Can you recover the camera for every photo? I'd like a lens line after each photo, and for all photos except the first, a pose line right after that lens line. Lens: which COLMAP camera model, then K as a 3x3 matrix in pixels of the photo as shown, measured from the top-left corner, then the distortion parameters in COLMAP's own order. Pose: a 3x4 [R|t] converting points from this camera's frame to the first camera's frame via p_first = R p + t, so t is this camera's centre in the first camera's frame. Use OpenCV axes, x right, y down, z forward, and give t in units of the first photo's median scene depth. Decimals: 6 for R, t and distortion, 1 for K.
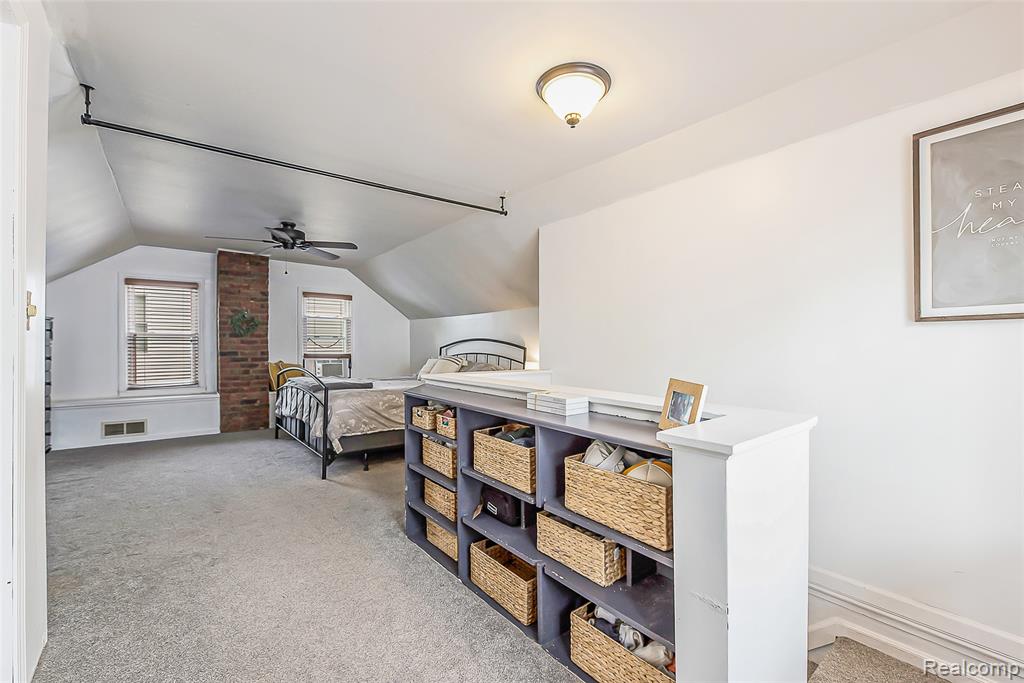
lens RADIAL K [[426.1, 0, 494.7], [0, 426.1, 349.1], [0, 0, 1]] dist [0.000435, -0.000862]
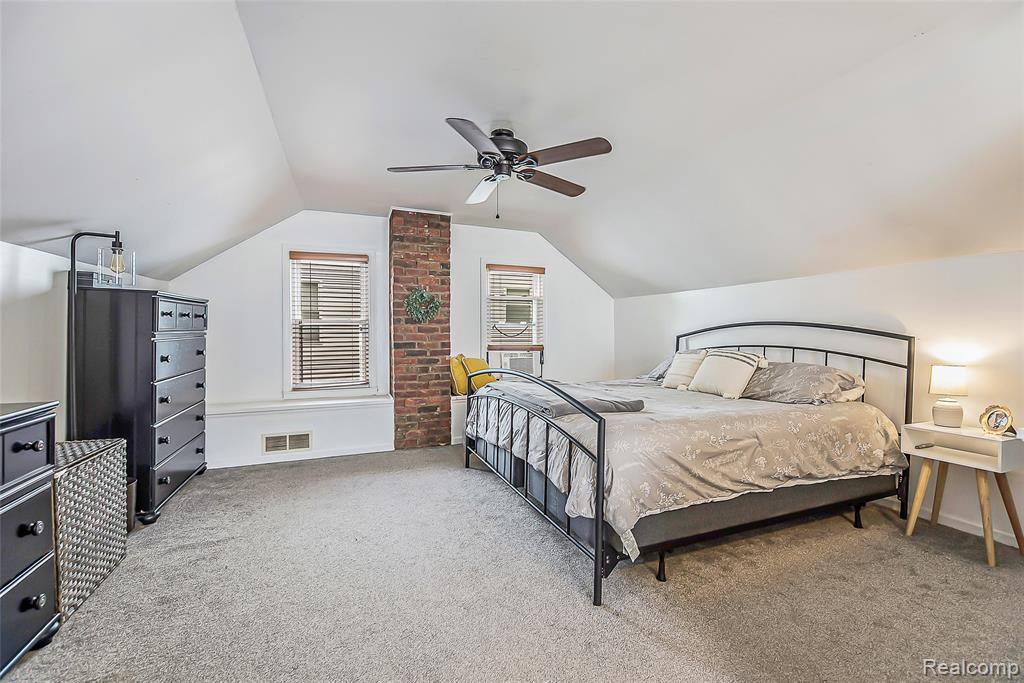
lens RADIAL K [[426.1, 0, 513.0], [0, 426.1, 336.4], [0, 0, 1]] dist [0.000435, -0.000862]
pose [[0.963449, -0.003242, -0.267871, -0.233516], [0.003141, 0.999995, -0.000807, -0.004371], [0.267873, -0.000064, 0.963454, 0.320311]]
